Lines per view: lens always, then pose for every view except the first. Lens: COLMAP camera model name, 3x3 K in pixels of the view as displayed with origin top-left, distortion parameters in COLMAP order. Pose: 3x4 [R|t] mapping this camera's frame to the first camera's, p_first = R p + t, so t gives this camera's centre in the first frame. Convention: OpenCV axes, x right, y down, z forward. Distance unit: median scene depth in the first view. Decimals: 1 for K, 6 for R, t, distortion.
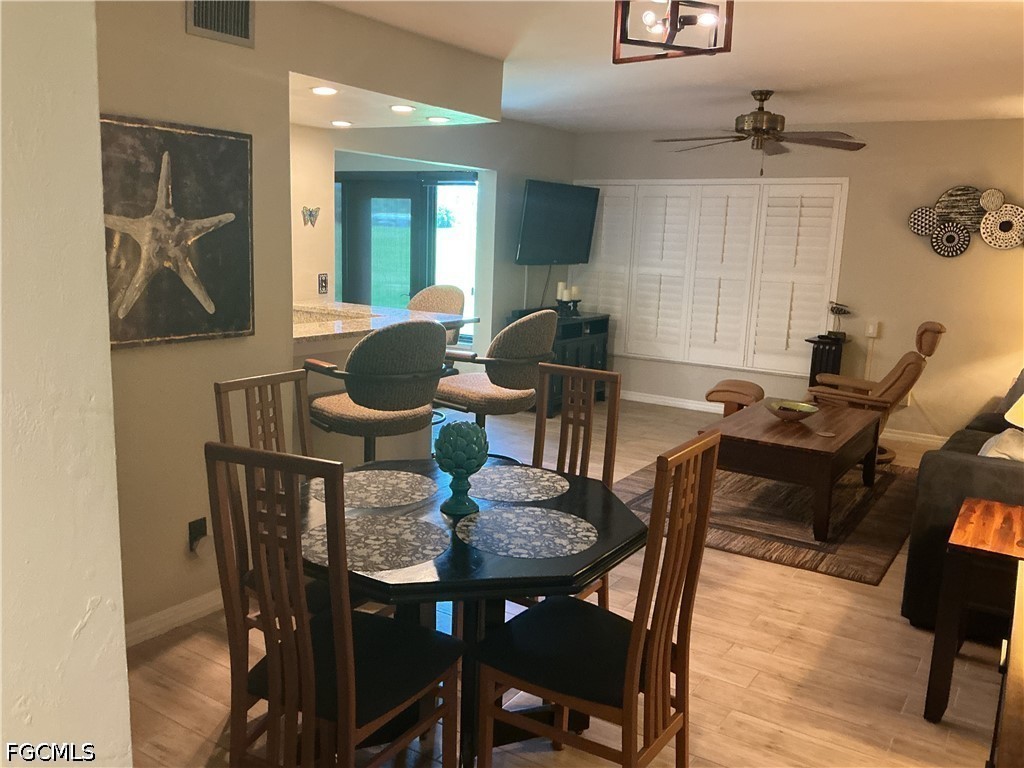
lens RADIAL K [[845.9, 0, 512.0], [0, 845.9, 384.0], [0, 0, 1]] dist [0.087989, -0.188011]
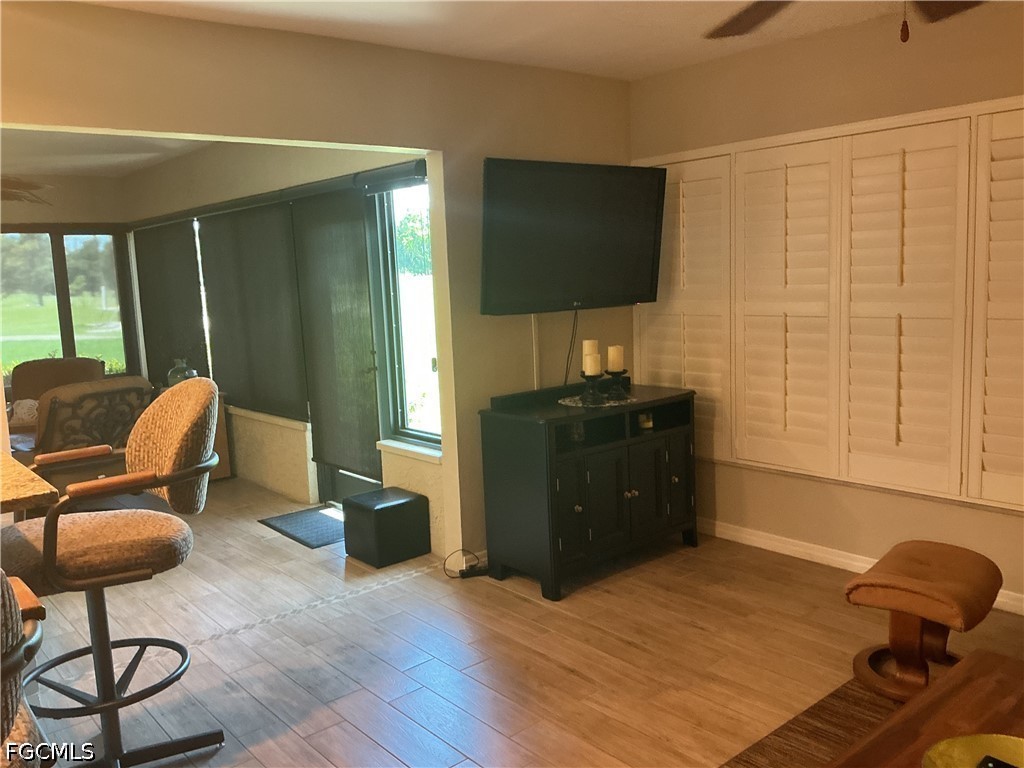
lens RADIAL K [[845.9, 0, 512.0], [0, 845.9, 384.0], [0, 0, 1]] dist [0.087989, -0.188011]
pose [[0.954883, -0.039860, -0.294295, 0.273379], [0.027469, 0.998558, -0.046120, -0.106891], [0.295709, 0.035955, 0.954601, 0.726112]]
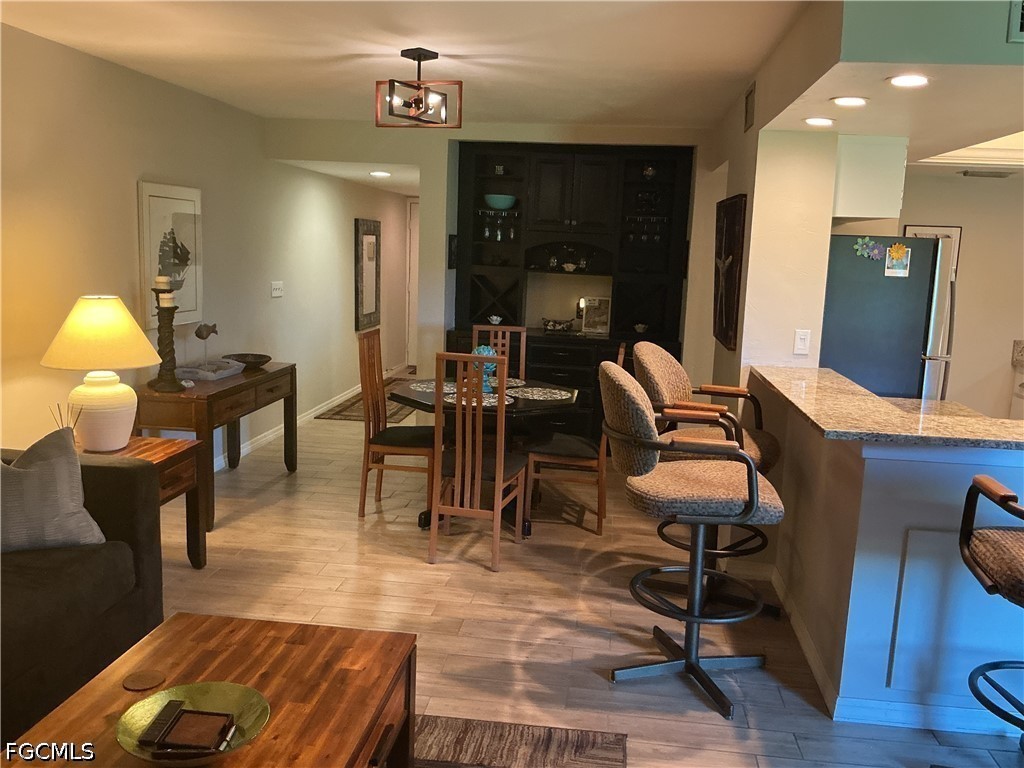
lens RADIAL K [[845.9, 0, 512.0], [0, 845.9, 384.0], [0, 0, 1]] dist [0.087989, -0.188011]
pose [[-0.899394, 0.002830, -0.437130, 0.394571], [-0.145246, 0.941232, 0.304936, -0.253239], [0.412304, 0.337749, -0.846127, 1.423060]]
